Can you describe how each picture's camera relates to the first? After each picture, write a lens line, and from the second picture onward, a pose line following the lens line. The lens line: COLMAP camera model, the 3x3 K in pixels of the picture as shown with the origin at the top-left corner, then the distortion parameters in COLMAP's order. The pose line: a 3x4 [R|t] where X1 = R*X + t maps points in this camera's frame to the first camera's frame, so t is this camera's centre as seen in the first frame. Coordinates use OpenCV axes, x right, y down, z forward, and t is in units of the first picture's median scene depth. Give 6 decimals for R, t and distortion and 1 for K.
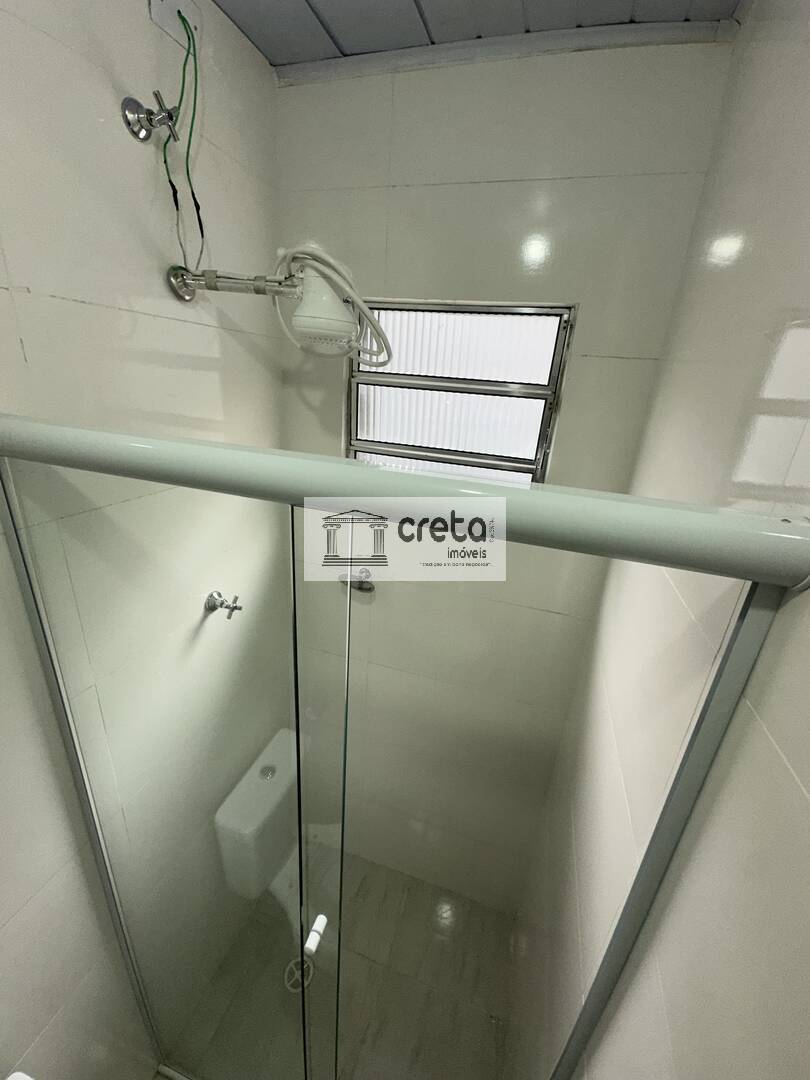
lens RADIAL K [[434.3, 0, 407.1], [0, 434.3, 541.4], [0, 0, 1]] dist [0.014873, 0.000038]
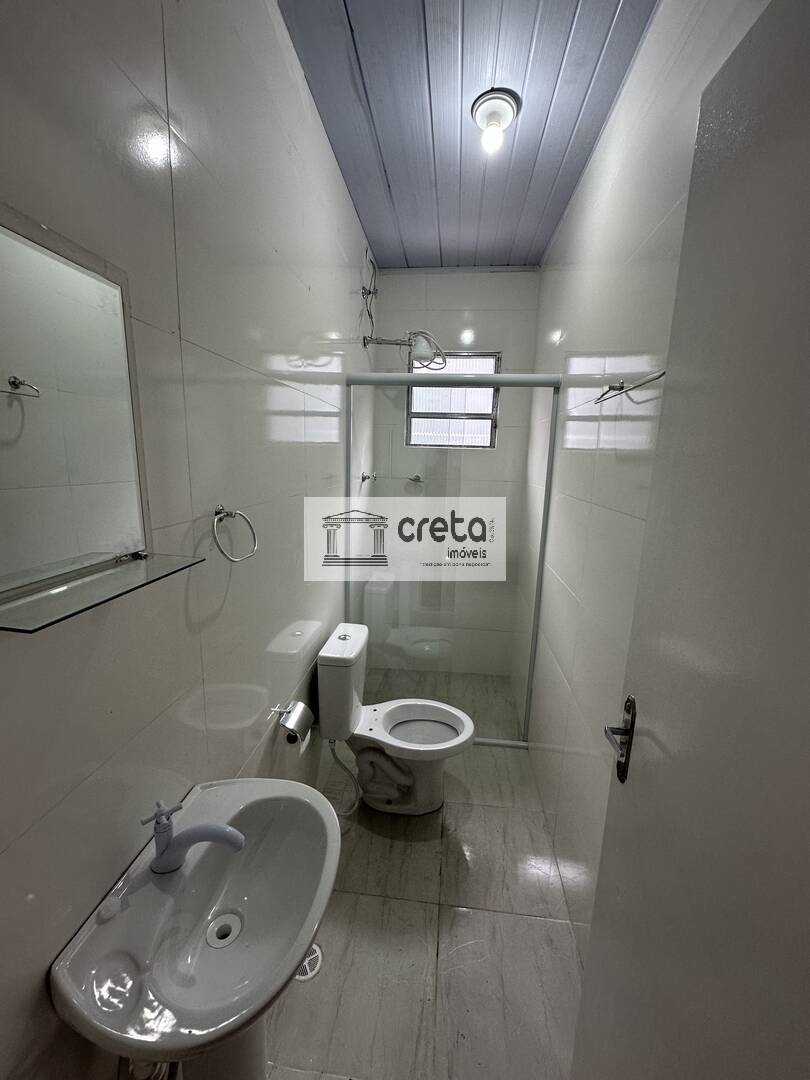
lens RADIAL K [[430.0, 0, 405.9], [0, 430.0, 540.7], [0, 0, 1]] dist [-0.002490, 0.000132]
pose [[0.977821, -0.083079, 0.192258, -0.711928], [0.112615, 0.982527, -0.148185, 0.834755], [-0.176587, 0.166549, 0.970092, -1.137359]]
